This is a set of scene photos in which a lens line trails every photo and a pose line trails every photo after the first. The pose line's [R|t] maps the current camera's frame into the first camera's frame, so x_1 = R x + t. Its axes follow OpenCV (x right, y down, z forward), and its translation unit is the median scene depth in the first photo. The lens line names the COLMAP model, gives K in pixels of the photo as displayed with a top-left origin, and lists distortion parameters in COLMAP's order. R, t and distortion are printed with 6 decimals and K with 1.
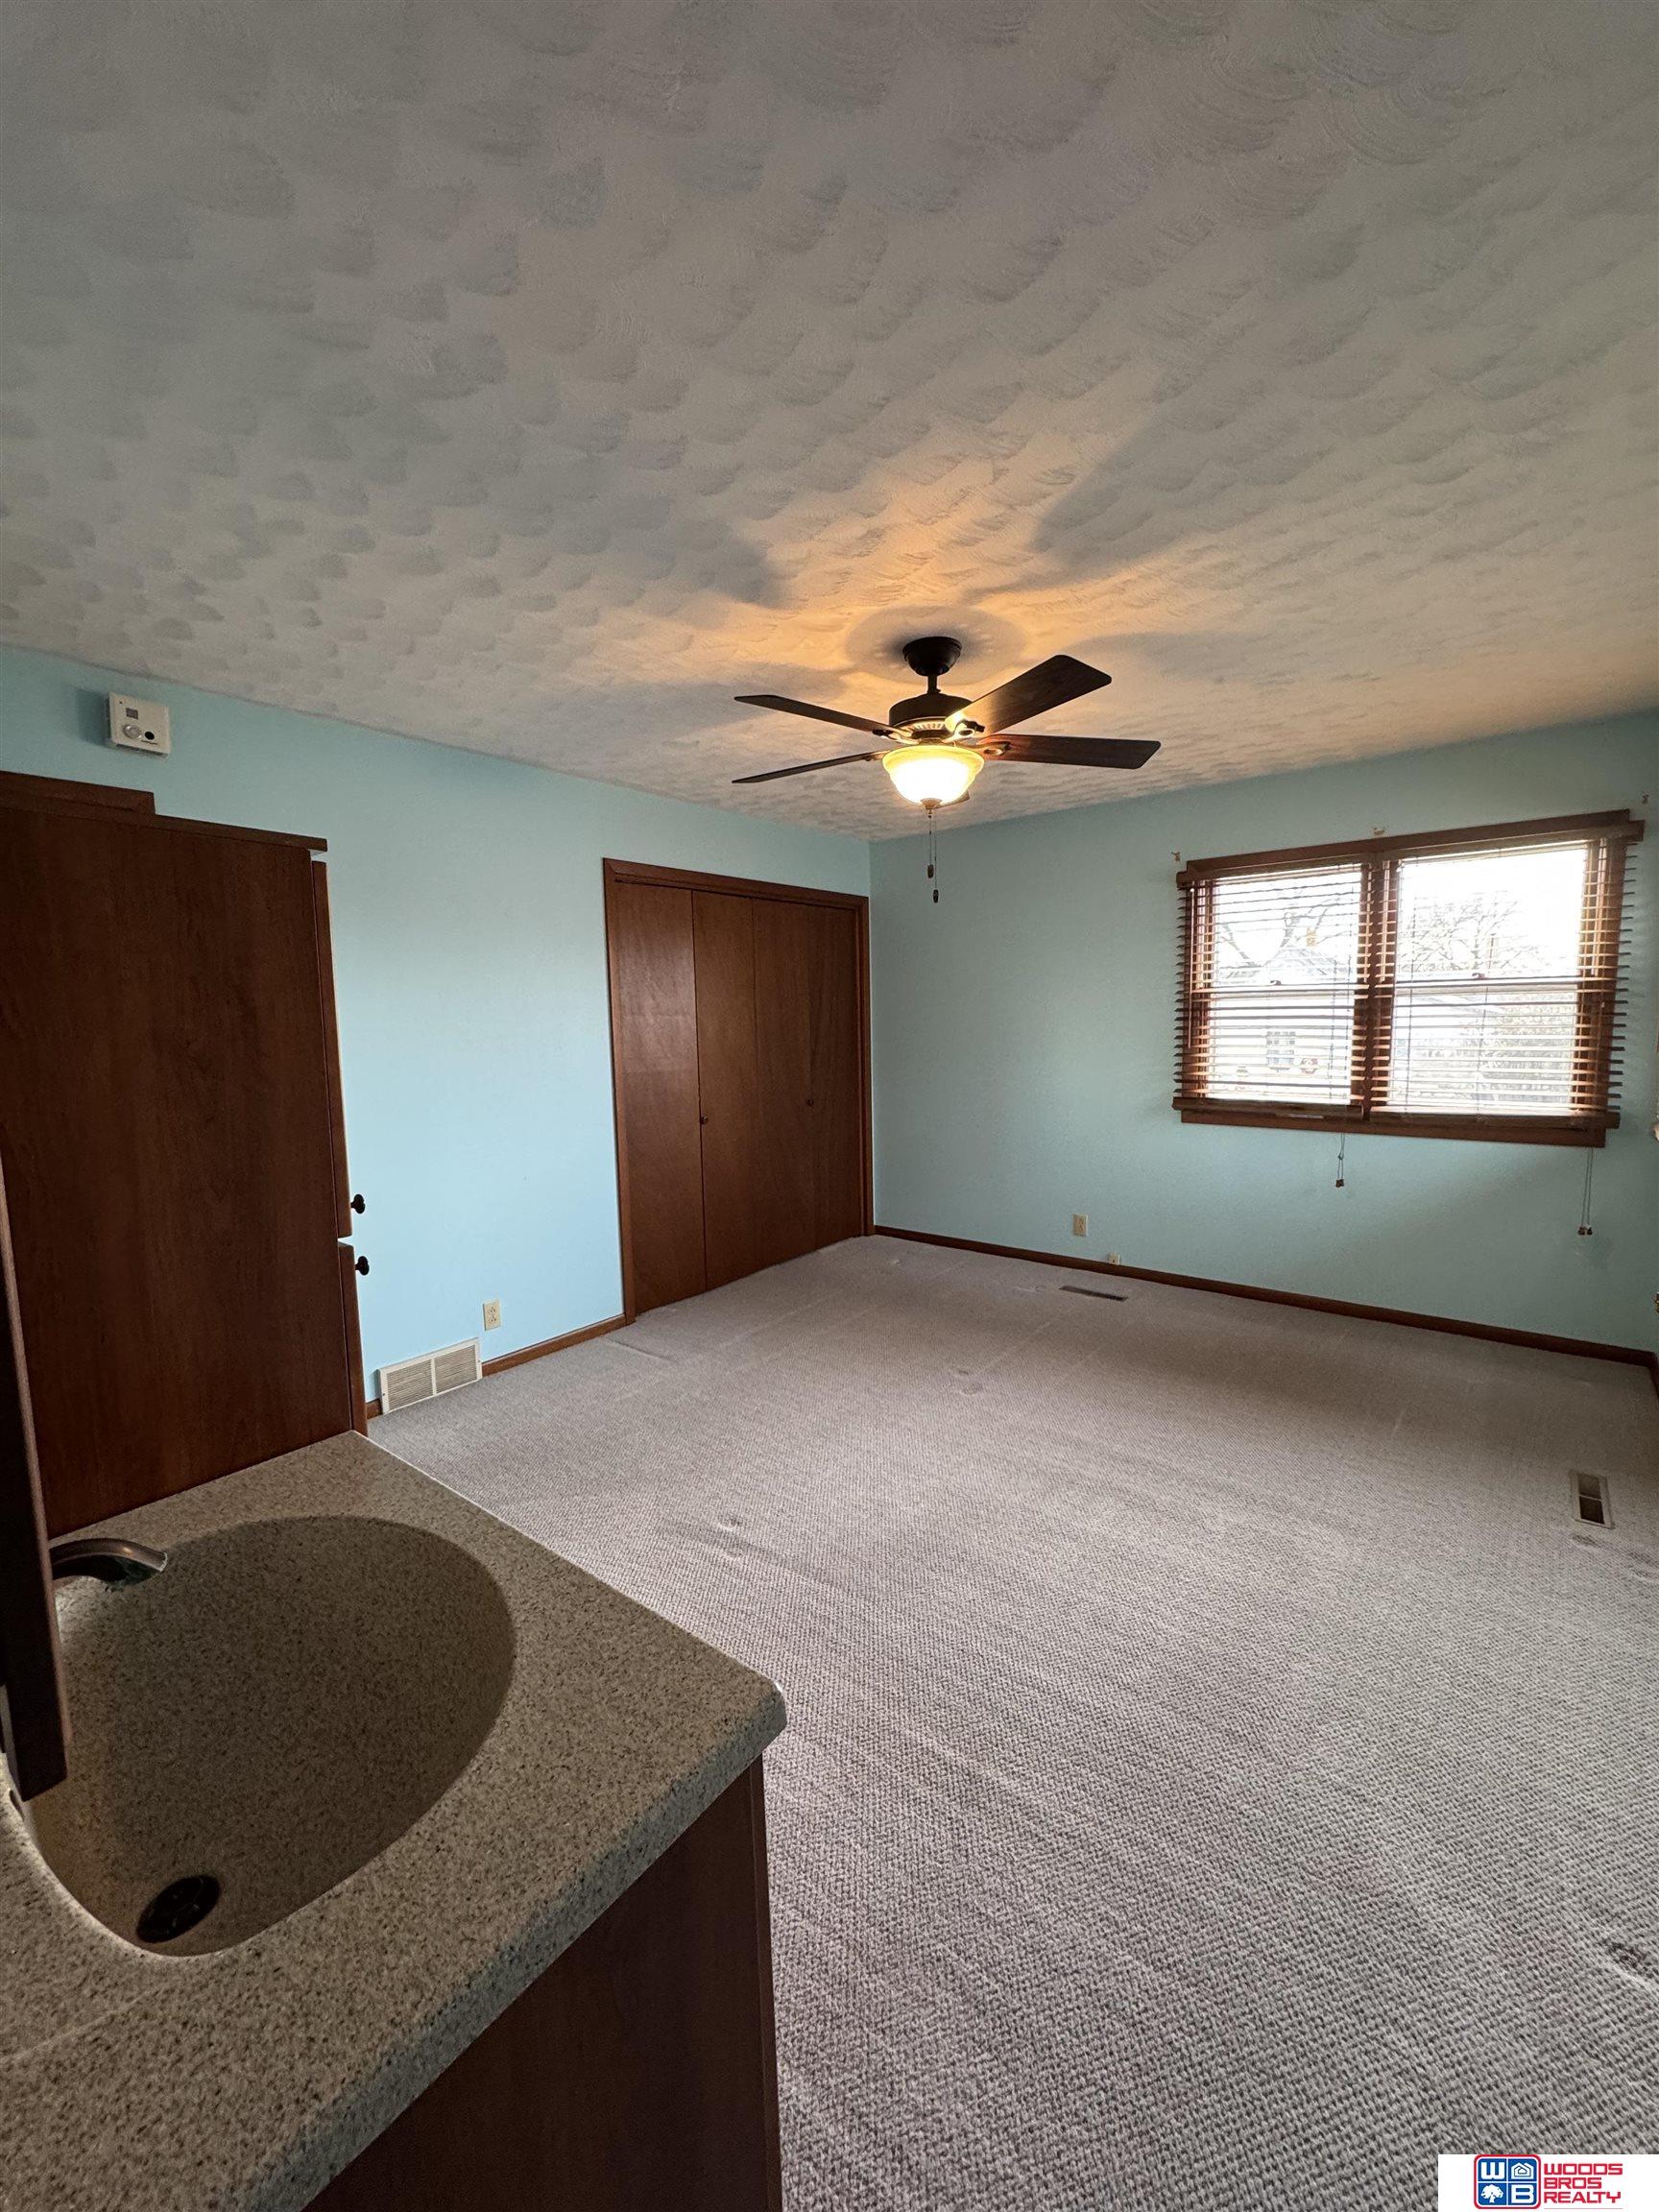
lens RADIAL K [[875.5, 0, 829.5], [0, 875.5, 1106.0], [0, 0, 1]] dist [-0.002472, -0.000038]
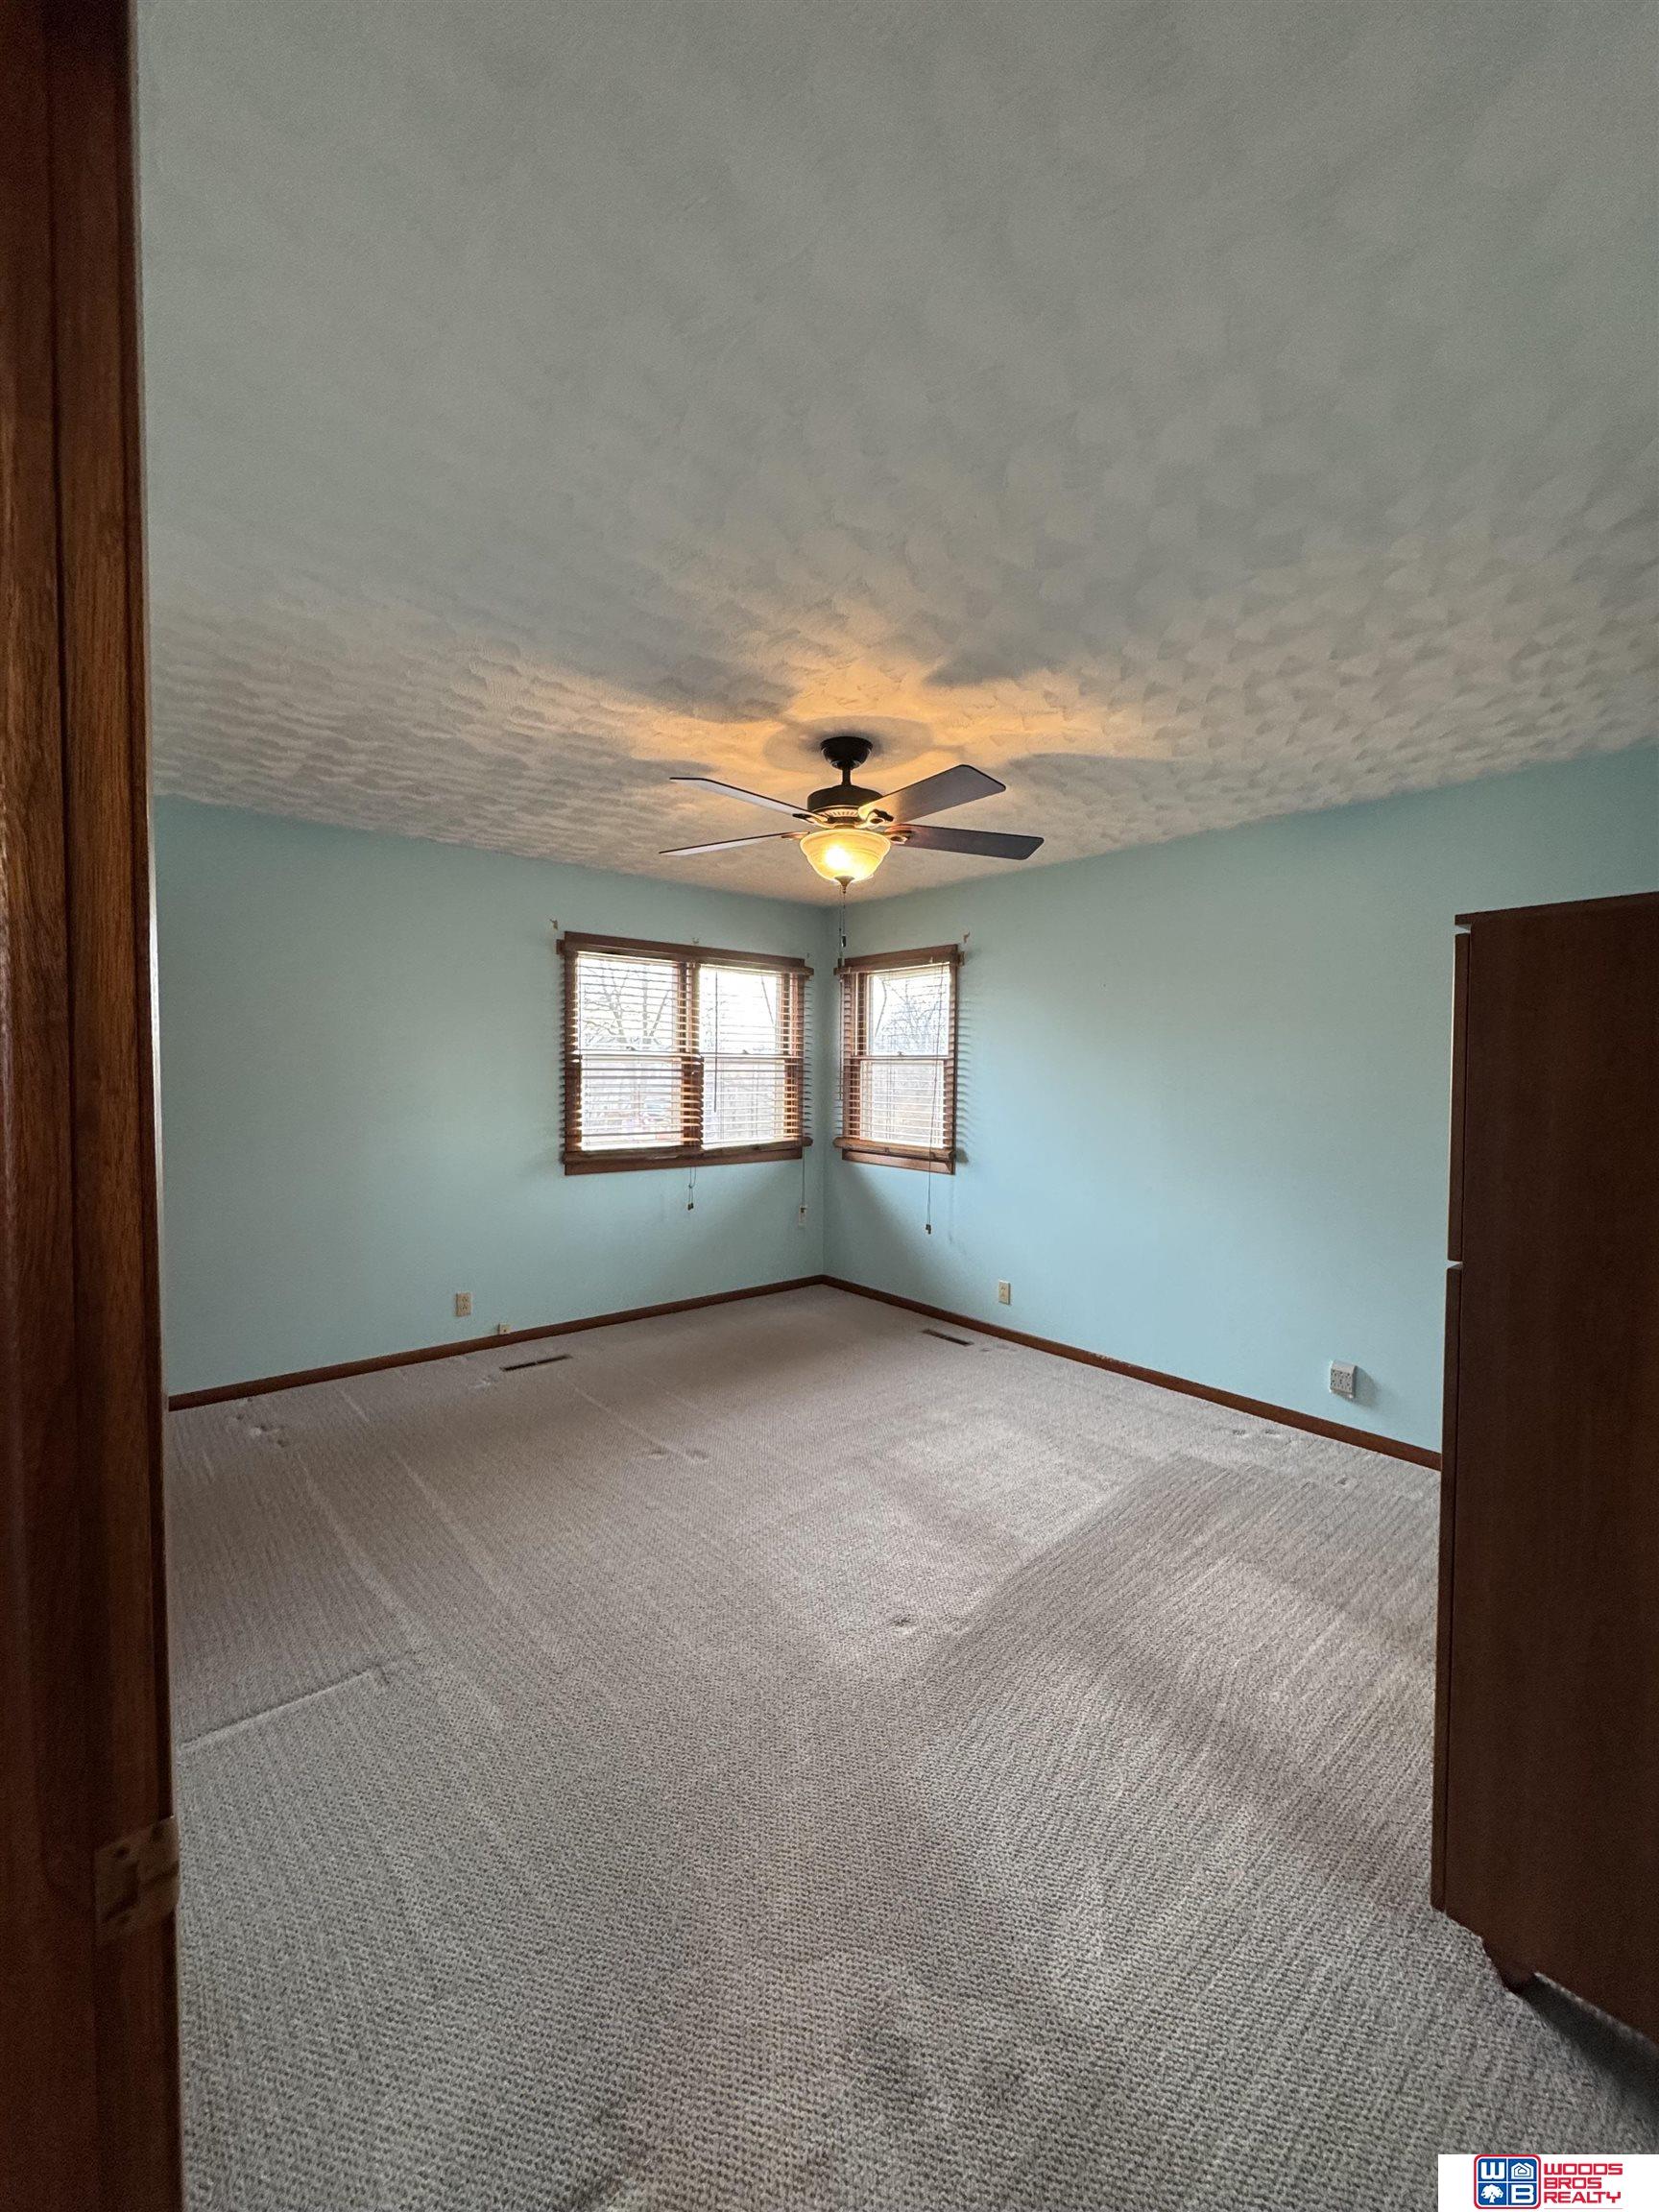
lens RADIAL K [[875.5, 0, 829.5], [0, 875.5, 1106.0], [0, 0, 1]] dist [-0.002472, -0.000038]
pose [[0.194703, -0.016726, 0.980720, -0.639407], [0.089949, 0.995946, -0.000873, -0.039667], [-0.976729, 0.088385, 0.195418, 0.538246]]
